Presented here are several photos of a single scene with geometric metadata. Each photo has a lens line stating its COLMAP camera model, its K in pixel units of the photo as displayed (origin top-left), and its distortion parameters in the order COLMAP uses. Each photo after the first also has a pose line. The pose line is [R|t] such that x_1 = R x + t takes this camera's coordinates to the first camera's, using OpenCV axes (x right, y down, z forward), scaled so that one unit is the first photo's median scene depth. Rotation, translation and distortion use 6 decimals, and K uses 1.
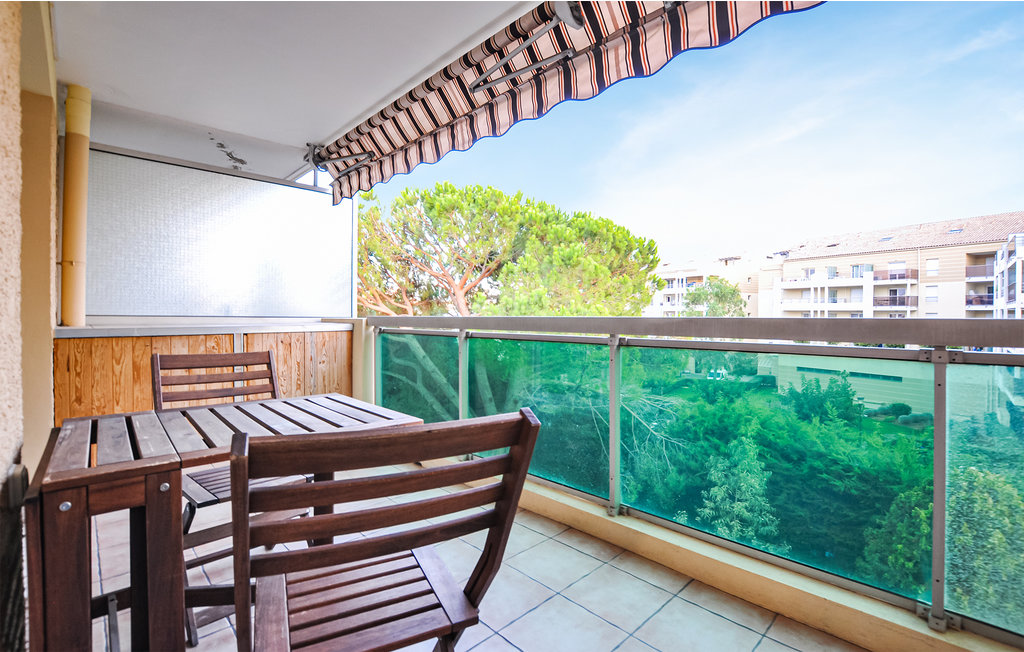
lens RADIAL K [[451.9, 0, 532.4], [0, 451.9, 317.3], [0, 0, 1]] dist [-0.012480, 0.000023]
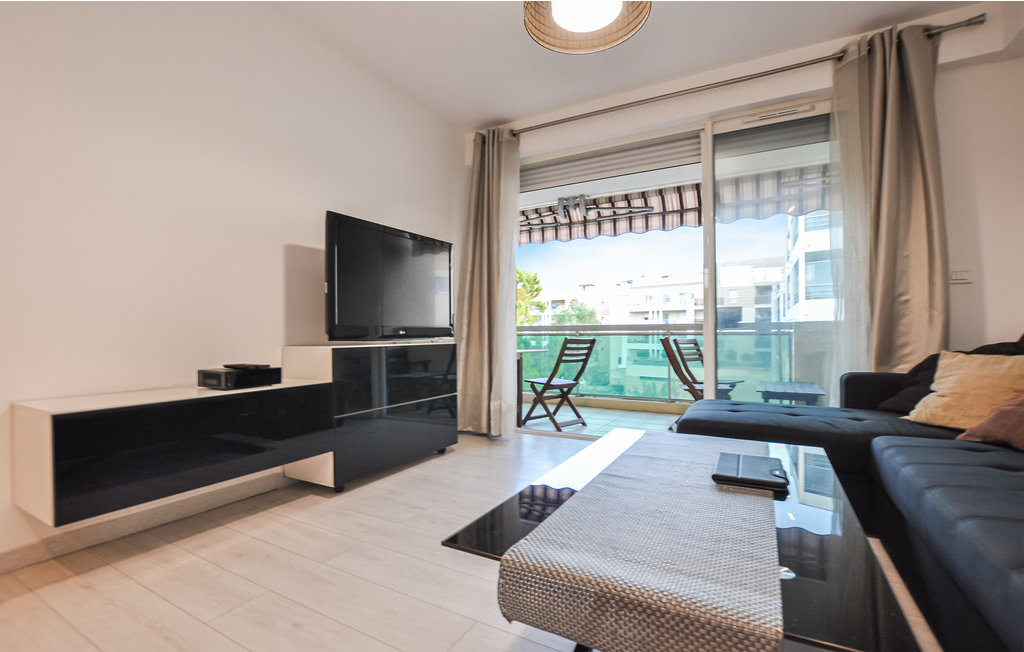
lens RADIAL K [[463.8, 0, 517.1], [0, 463.8, 331.8], [0, 0, 1]] dist [-0.002199, -0.000479]
pose [[0.962971, -0.001405, 0.269603, -0.093421], [0.005258, 0.999894, -0.013571, 0.007927], [-0.269555, 0.014486, 0.962876, -0.162123]]
